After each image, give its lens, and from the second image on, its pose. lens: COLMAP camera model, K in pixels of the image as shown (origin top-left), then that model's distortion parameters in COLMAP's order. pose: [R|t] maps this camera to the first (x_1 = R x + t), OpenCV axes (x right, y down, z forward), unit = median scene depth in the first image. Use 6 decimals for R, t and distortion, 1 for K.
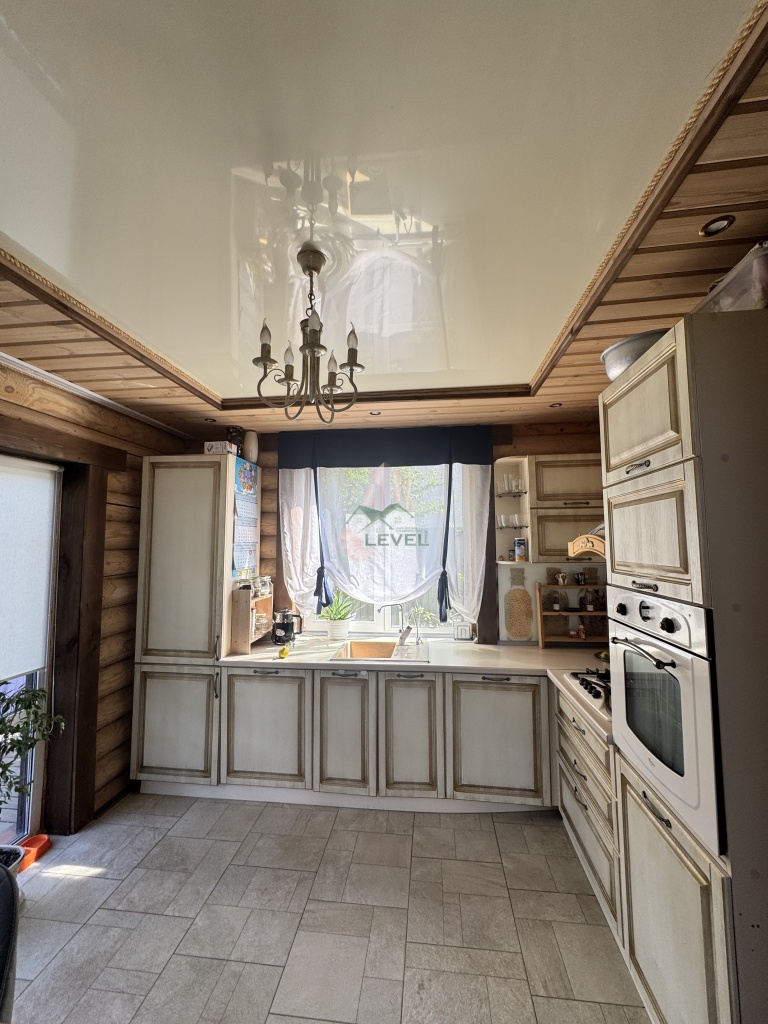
lens RADIAL K [[408.2, 0, 384.1], [0, 408.2, 512.8], [0, 0, 1]] dist [-0.005222, 0.001271]
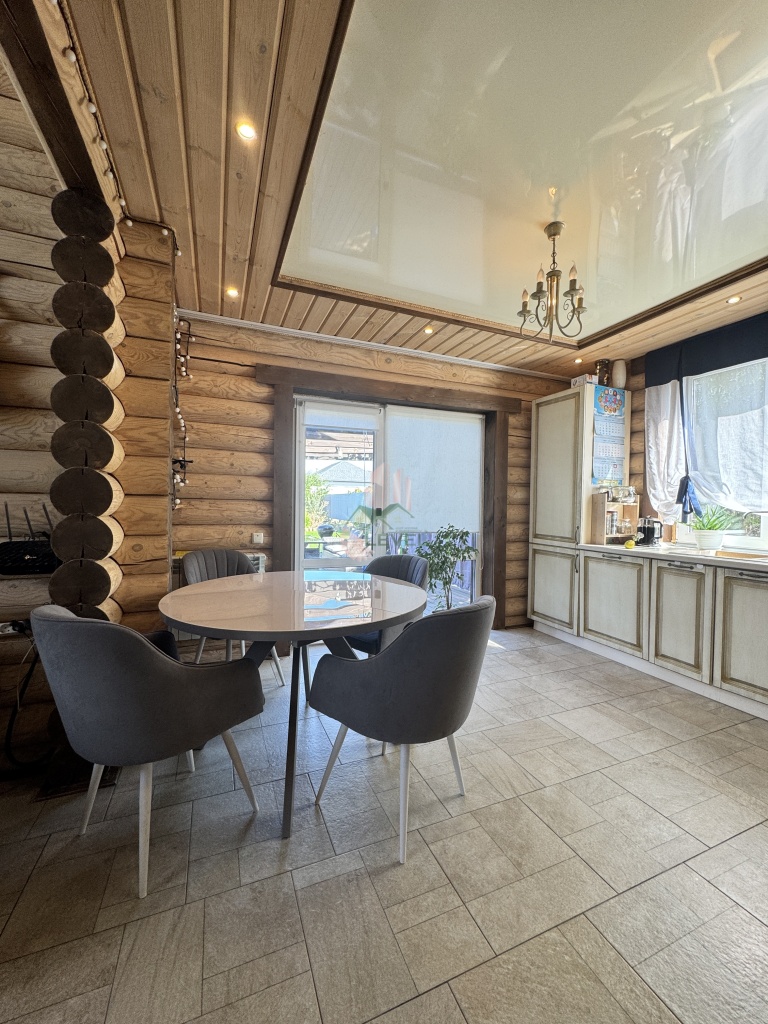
lens RADIAL K [[408.2, 0, 386.5], [0, 408.2, 510.4], [0, 0, 1]] dist [-0.005222, 0.001271]
pose [[0.489455, 0.023472, -0.871713, 0.436760], [0.046104, 0.997543, 0.052747, 0.155194], [0.870809, -0.066007, 0.487170, -0.169783]]
